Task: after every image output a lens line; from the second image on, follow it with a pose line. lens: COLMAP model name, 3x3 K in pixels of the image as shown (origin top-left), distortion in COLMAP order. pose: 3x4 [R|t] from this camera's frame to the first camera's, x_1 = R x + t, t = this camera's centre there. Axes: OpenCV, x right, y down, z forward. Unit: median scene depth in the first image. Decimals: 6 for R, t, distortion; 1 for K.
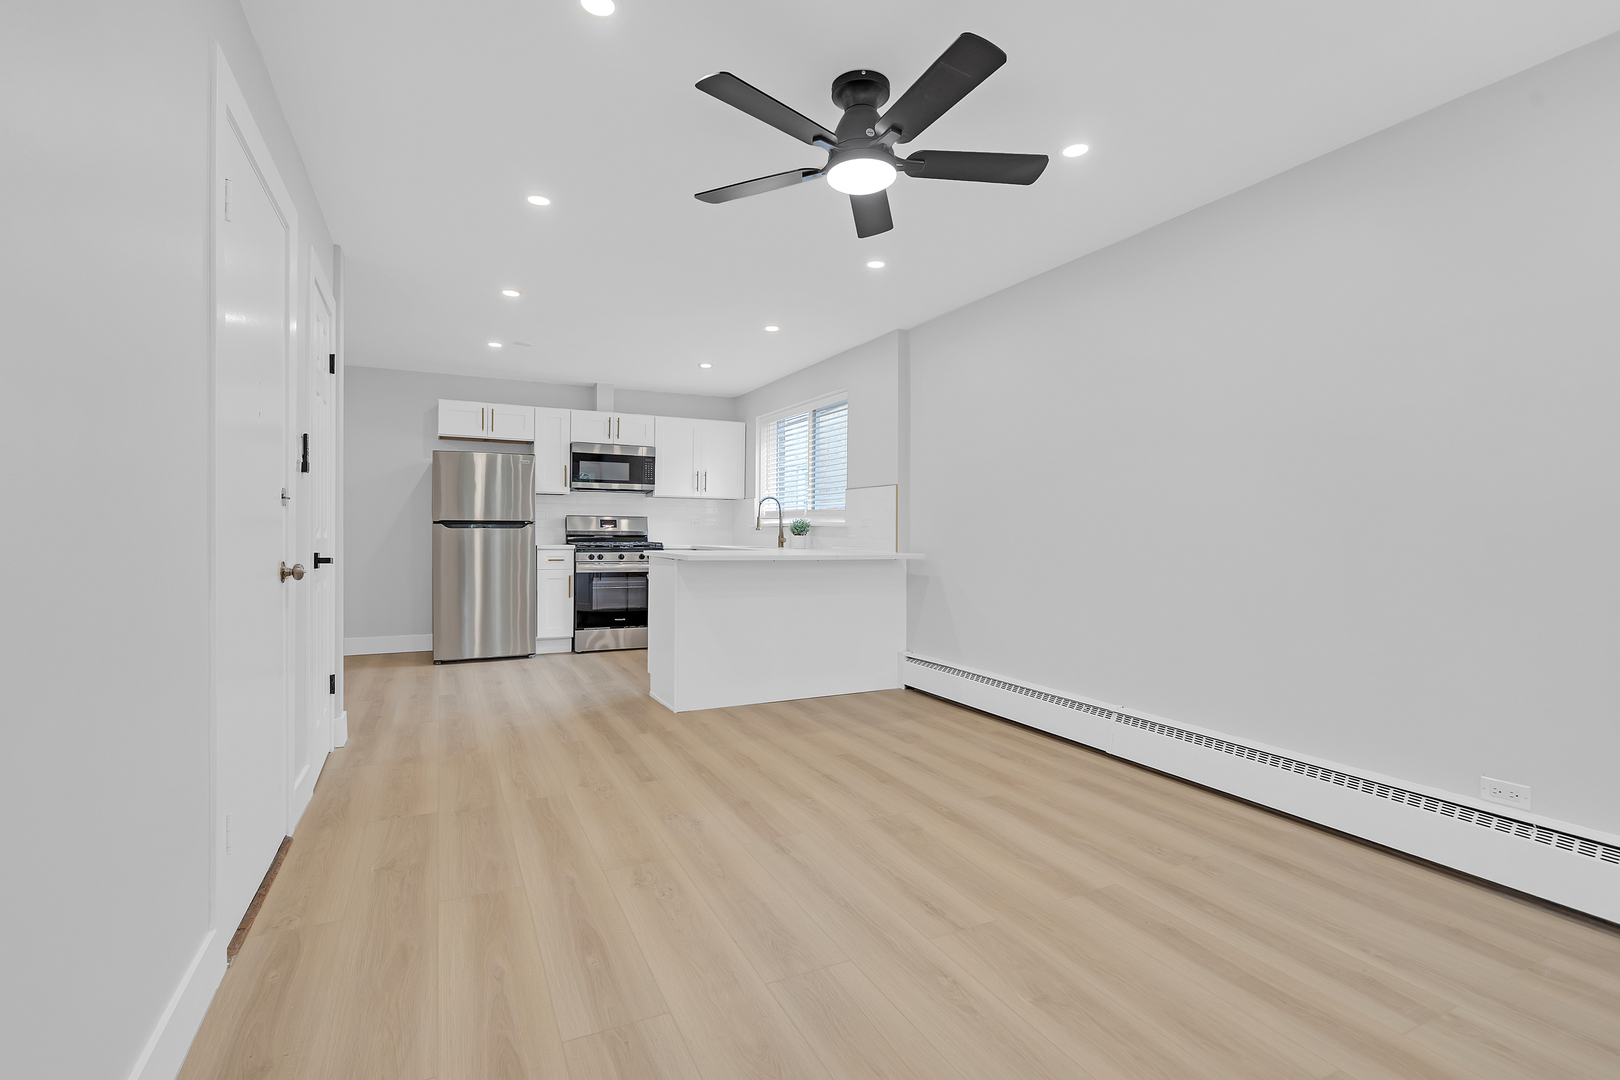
lens RADIAL K [[757.7, 0, 805.9], [0, 757.7, 530.2], [0, 0, 1]] dist [-0.001926, -0.000118]
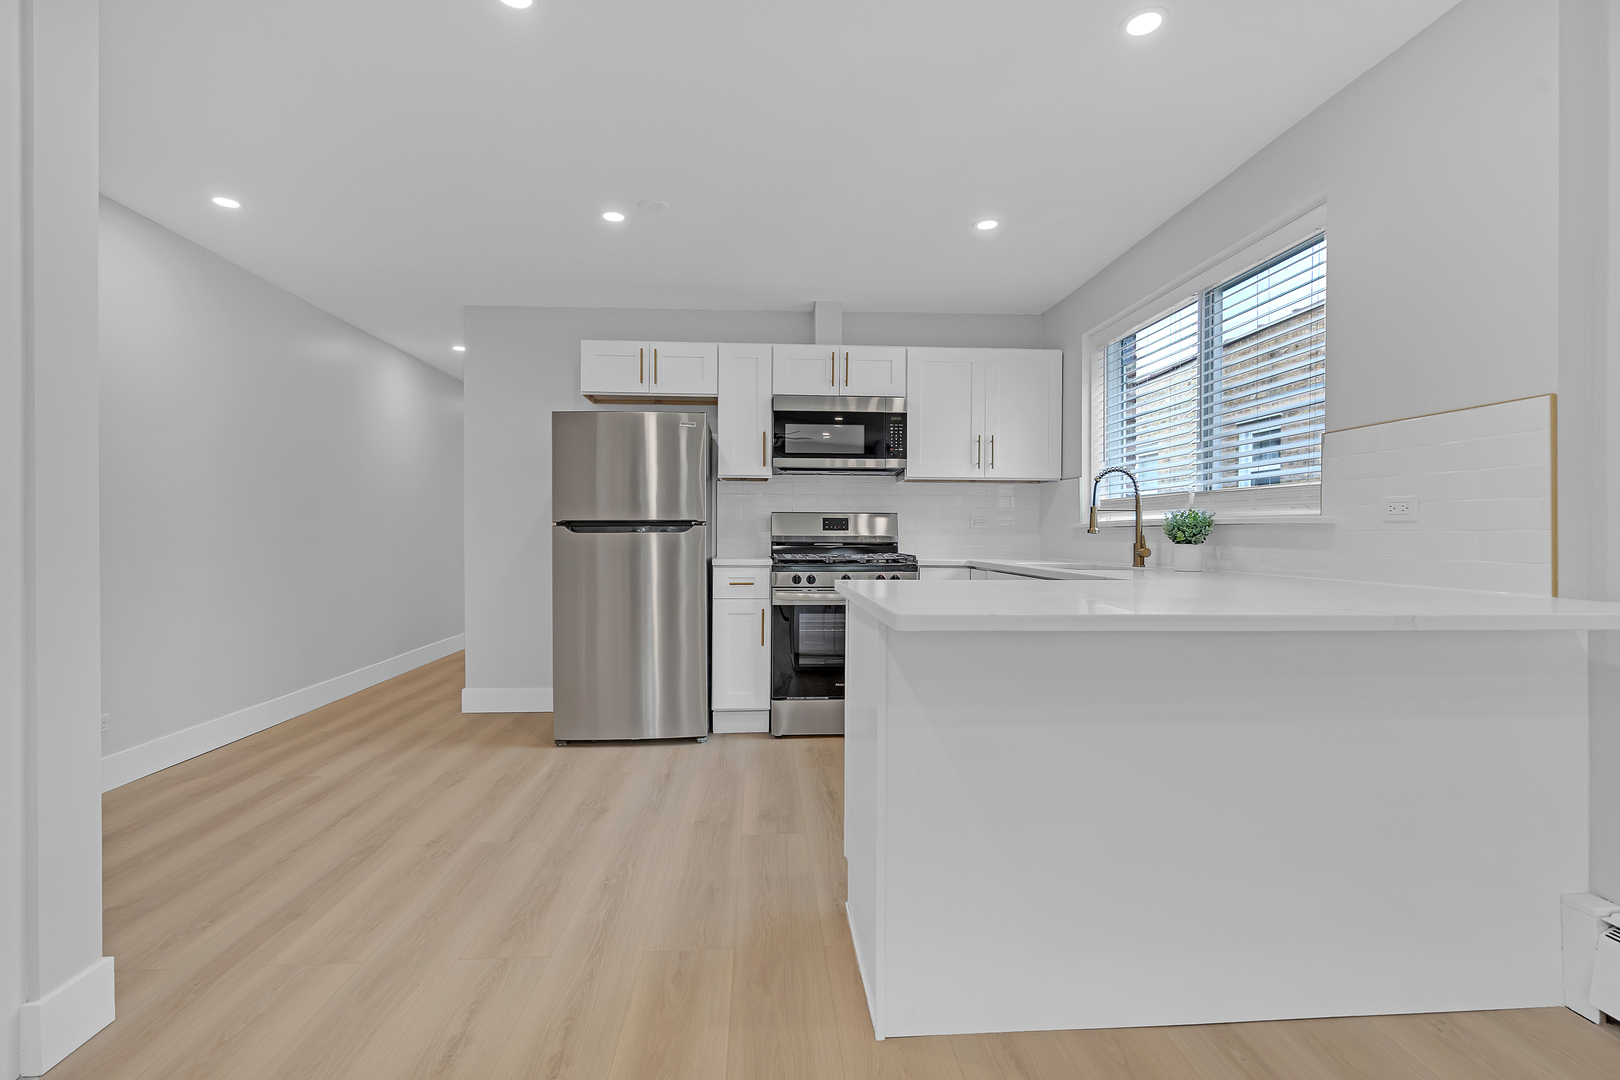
lens RADIAL K [[764.7, 0, 803.4], [0, 764.7, 538.9], [0, 0, 1]] dist [0.001738, 0.000781]
pose [[0.920875, -0.002656, -0.389850, -0.040552], [0.004663, 0.999980, 0.004202, 0.000603], [0.389831, -0.005687, 0.920869, 0.439815]]
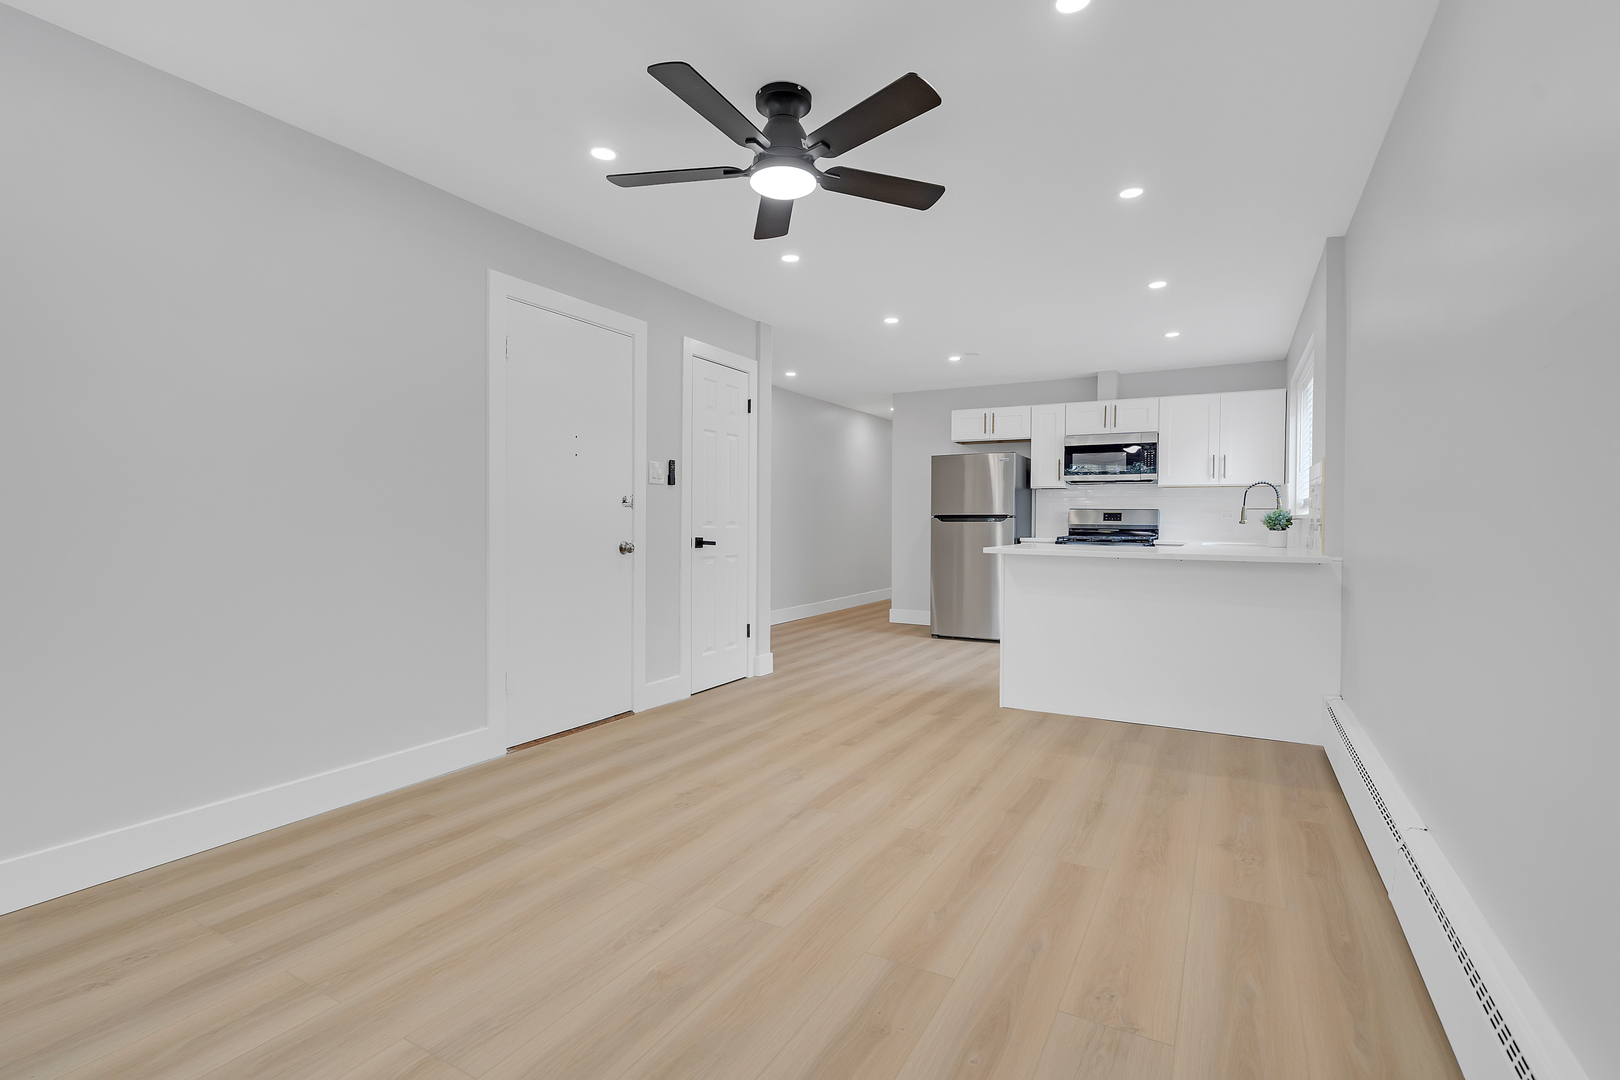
lens RADIAL K [[757.7, 0, 805.9], [0, 757.7, 530.2], [0, 0, 1]] dist [-0.001926, -0.000118]
pose [[0.563974, 0.008293, -0.825751, 0.338120], [-0.002423, 0.999962, 0.008388, 0.001001], [0.825789, -0.002730, 0.563973, 0.155221]]
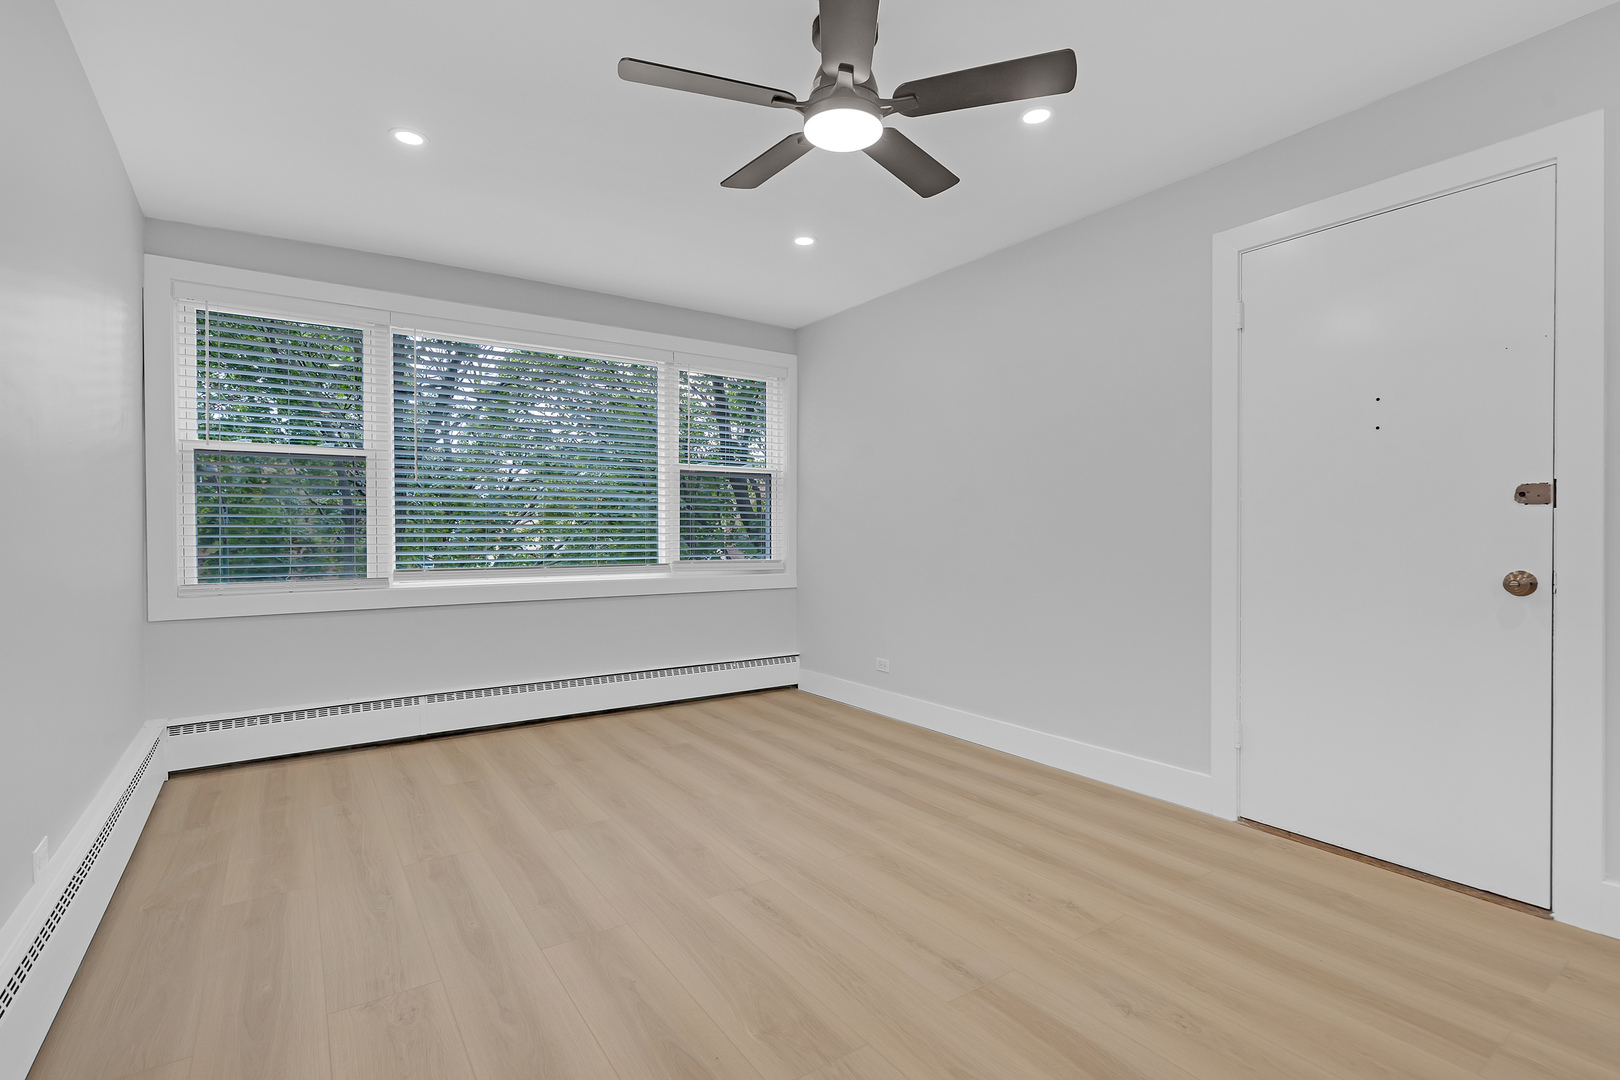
lens RADIAL K [[757.7, 0, 805.9], [0, 757.7, 530.2], [0, 0, 1]] dist [-0.001926, -0.000118]
pose [[-0.989137, -0.004126, -0.146937, 0.086262], [-0.004170, 0.999991, -0.000006, -0.000262], [0.146936, 0.000606, -0.989146, 0.661855]]
